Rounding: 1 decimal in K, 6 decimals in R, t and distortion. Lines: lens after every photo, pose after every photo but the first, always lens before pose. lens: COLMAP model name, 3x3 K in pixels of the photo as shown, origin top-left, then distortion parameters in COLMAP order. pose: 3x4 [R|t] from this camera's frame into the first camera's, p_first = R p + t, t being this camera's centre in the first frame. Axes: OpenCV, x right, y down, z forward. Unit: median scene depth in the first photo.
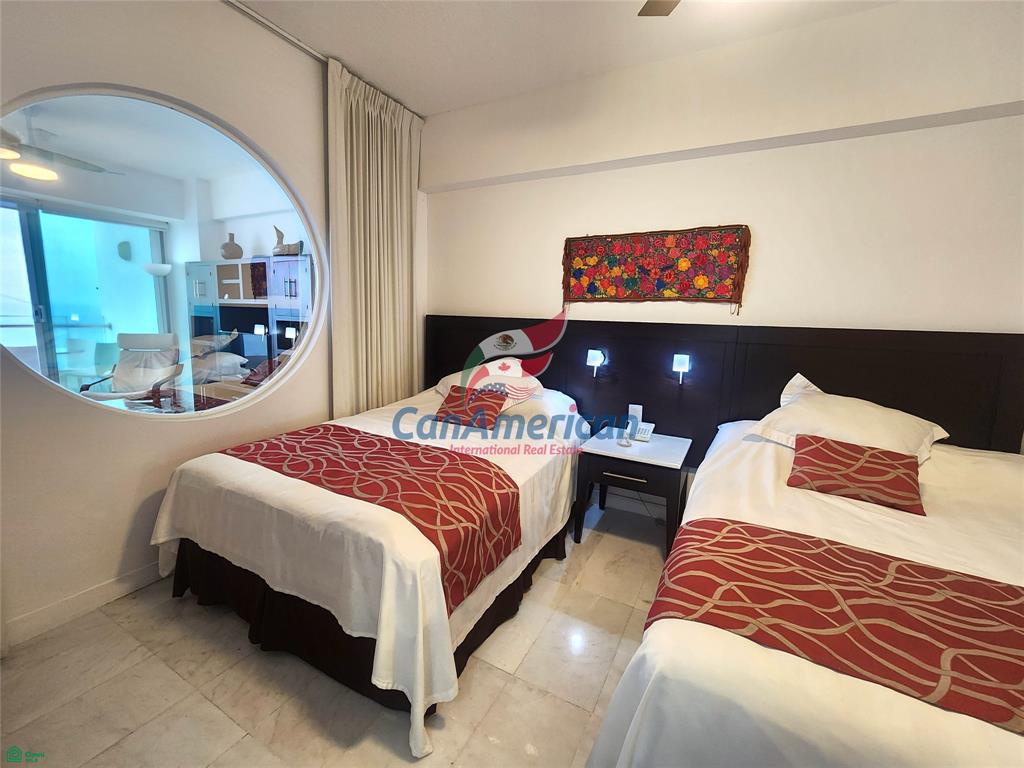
lens RADIAL K [[423.3, 0, 506.1], [0, 423.3, 380.3], [0, 0, 1]] dist [-0.000861, 0.000432]
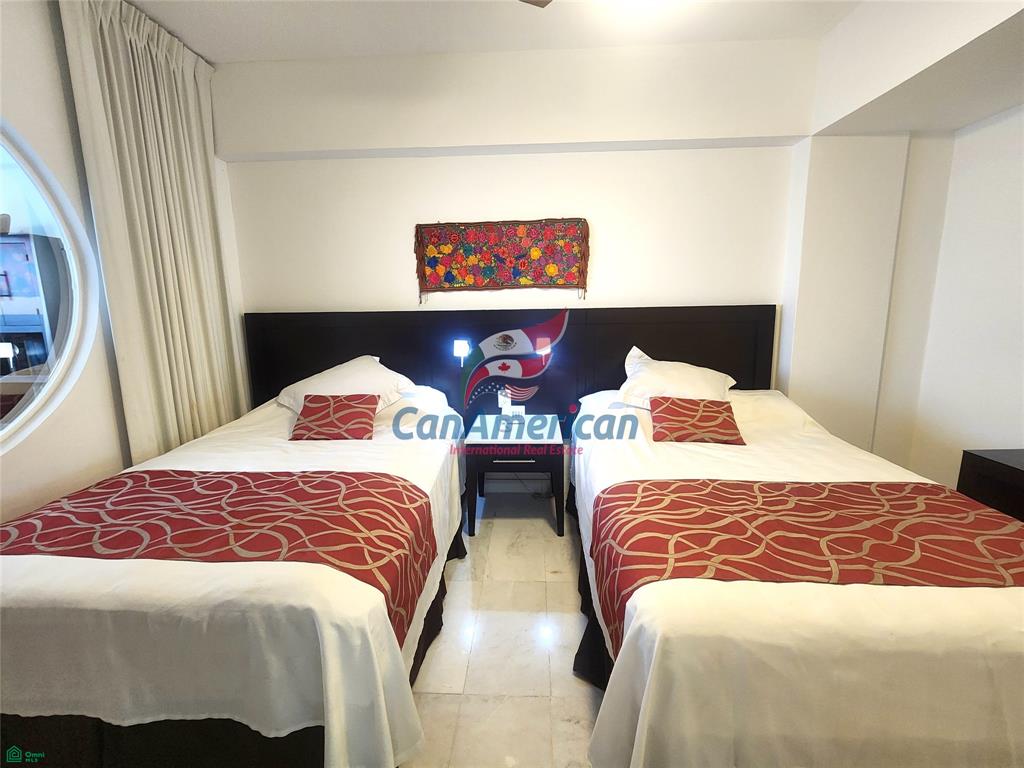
lens RADIAL K [[423.3, 0, 509.2], [0, 423.3, 379.6], [0, 0, 1]] dist [-0.000861, 0.000432]
pose [[0.898399, -0.119220, 0.422689, -0.127450], [0.108789, 0.992866, 0.048816, -0.017875], [-0.425493, 0.002127, 0.904959, 0.067074]]
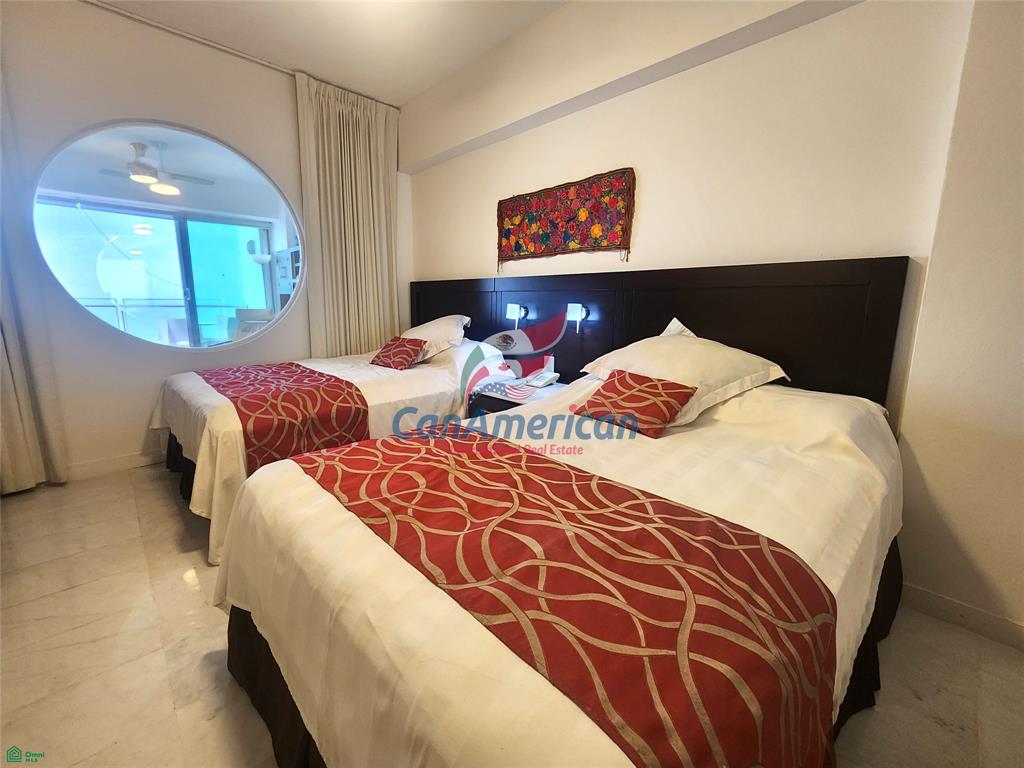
lens RADIAL K [[423.3, 0, 502.8], [0, 423.3, 379.8], [0, 0, 1]] dist [-0.000861, 0.000432]
pose [[0.952513, 0.036556, -0.302297, 0.561700], [-0.030073, 0.999208, 0.026077, 0.099957], [0.303011, -0.015748, 0.952857, -0.026132]]
